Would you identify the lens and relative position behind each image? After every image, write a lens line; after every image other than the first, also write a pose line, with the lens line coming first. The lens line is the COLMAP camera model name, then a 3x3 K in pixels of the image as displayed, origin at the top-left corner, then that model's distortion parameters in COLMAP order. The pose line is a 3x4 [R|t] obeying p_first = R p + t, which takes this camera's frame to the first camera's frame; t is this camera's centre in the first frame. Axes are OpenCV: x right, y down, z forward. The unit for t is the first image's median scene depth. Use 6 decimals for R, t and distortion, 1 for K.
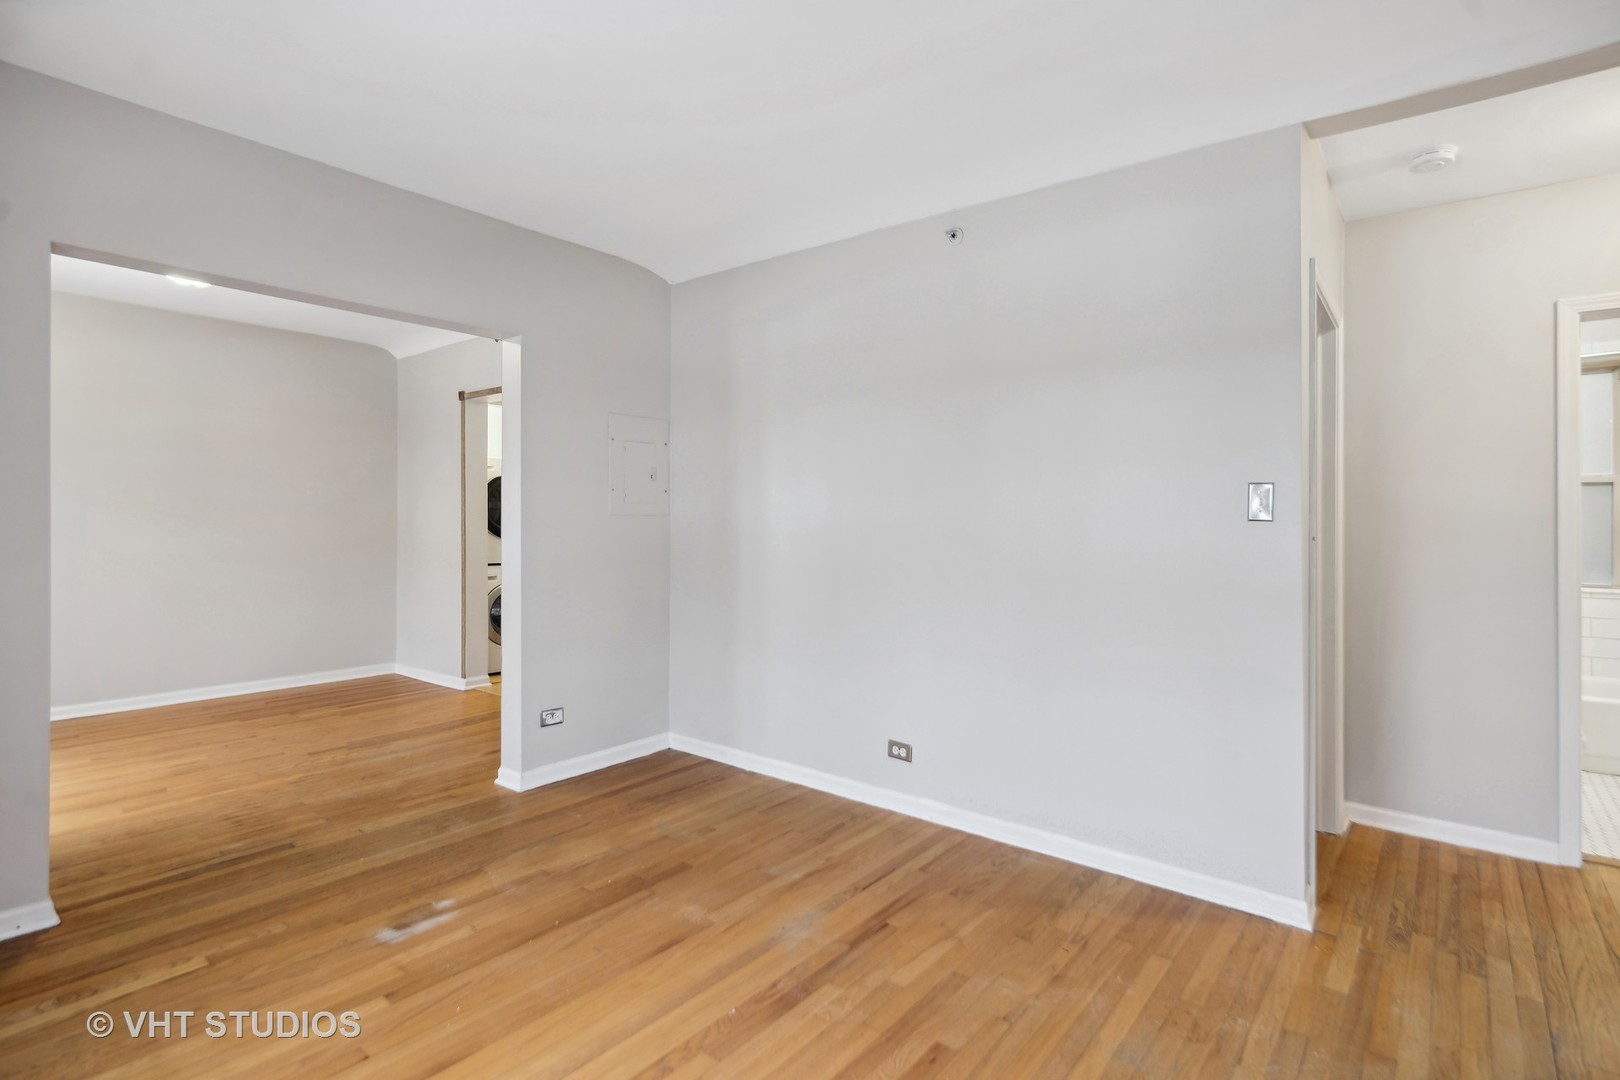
lens RADIAL K [[802.1, 0, 816.5], [0, 802.1, 523.5], [0, 0, 1]] dist [0.005265, -0.000082]
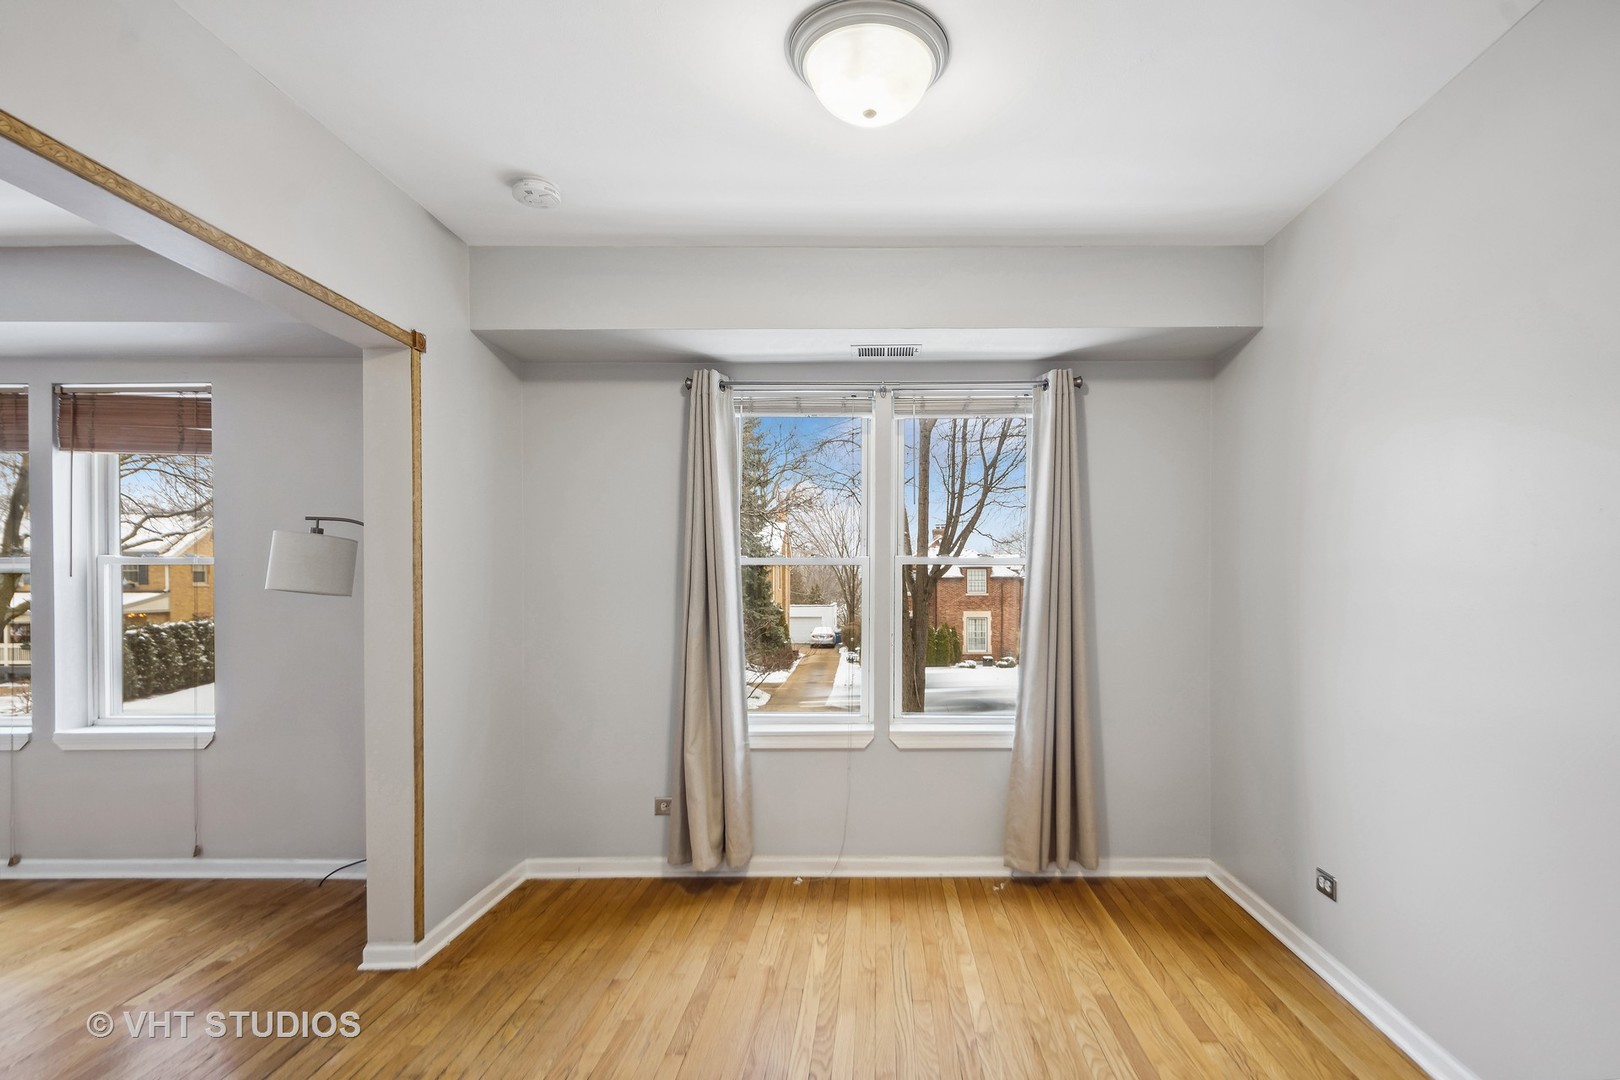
lens RADIAL K [[827.9, 0, 892.3], [0, 827.9, 592.0], [0, 0, 1]] dist [0.003506, 0.000589]
pose [[-0.783317, -0.006506, -0.621589, -0.679180], [-0.008784, 0.999961, 0.000603, -0.026364], [0.621561, 0.005932, -0.783344, 1.997519]]
